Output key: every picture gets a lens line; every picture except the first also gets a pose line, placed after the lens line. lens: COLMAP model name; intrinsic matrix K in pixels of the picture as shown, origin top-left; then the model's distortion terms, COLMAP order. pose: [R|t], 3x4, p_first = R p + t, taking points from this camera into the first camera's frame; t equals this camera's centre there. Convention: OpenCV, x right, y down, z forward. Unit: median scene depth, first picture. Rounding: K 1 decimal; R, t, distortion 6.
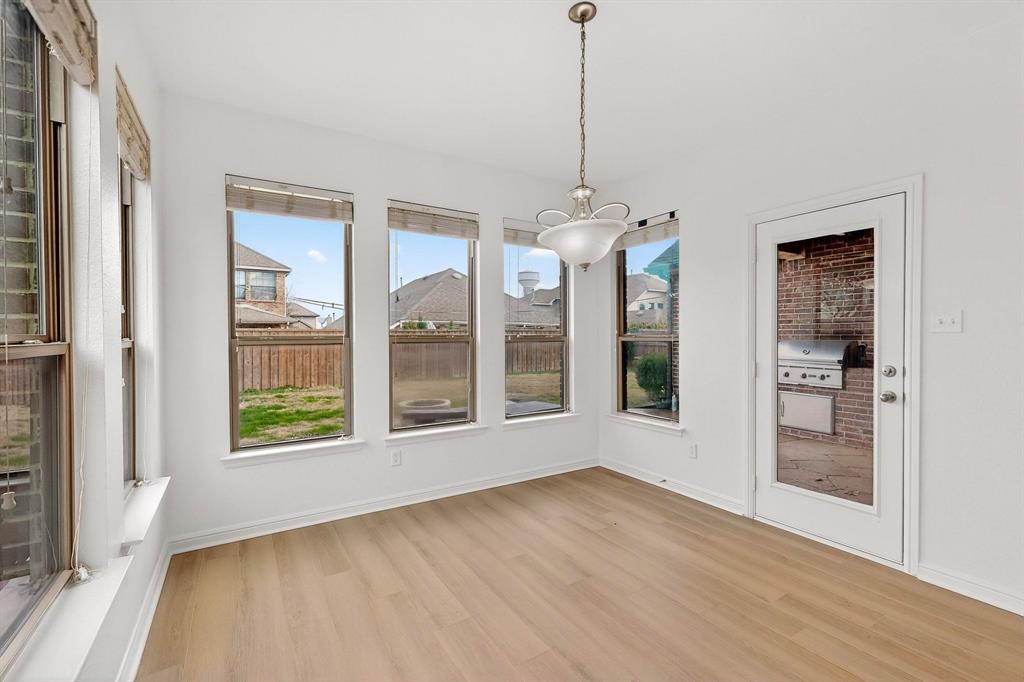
lens RADIAL K [[444.3, 0, 506.3], [0, 444.3, 341.9], [0, 0, 1]] dist [0.001540, 0.000075]
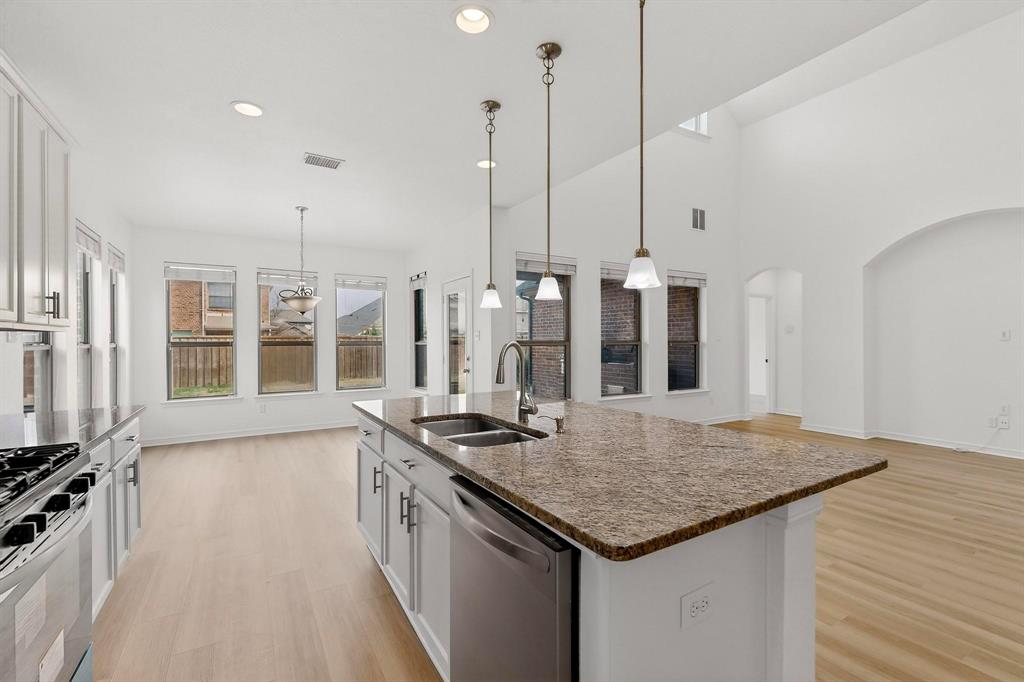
lens RADIAL K [[444.3, 0, 506.3], [0, 444.3, 341.9], [0, 0, 1]] dist [0.001540, 0.000075]
pose [[0.999966, -0.000442, -0.008241, 0.921178], [0.000348, 0.999935, -0.011429, 0.009778], [0.008245, 0.011426, 0.999901, -0.986534]]
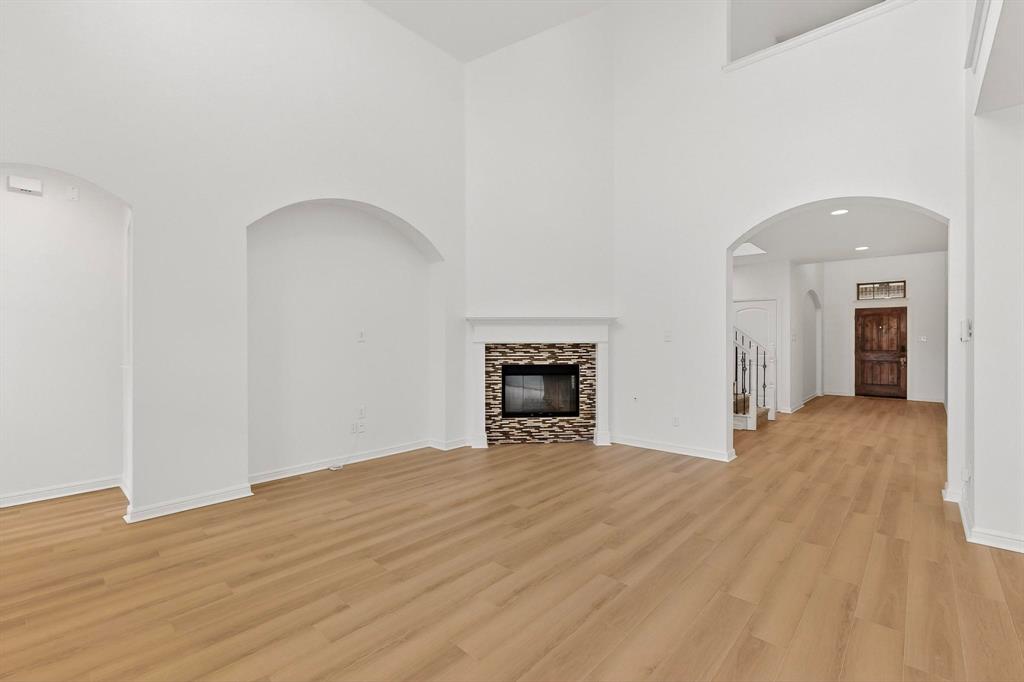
lens RADIAL K [[450.1, 0, 512.0], [0, 450.1, 341.0], [0, 0, 1]] dist [-0.000934, 0.000306]
pose [[-0.283669, -0.005191, 0.958908, 1.057595], [0.015443, 0.999831, 0.009981, -0.018934], [-0.958798, 0.017640, -0.283540, 0.680514]]
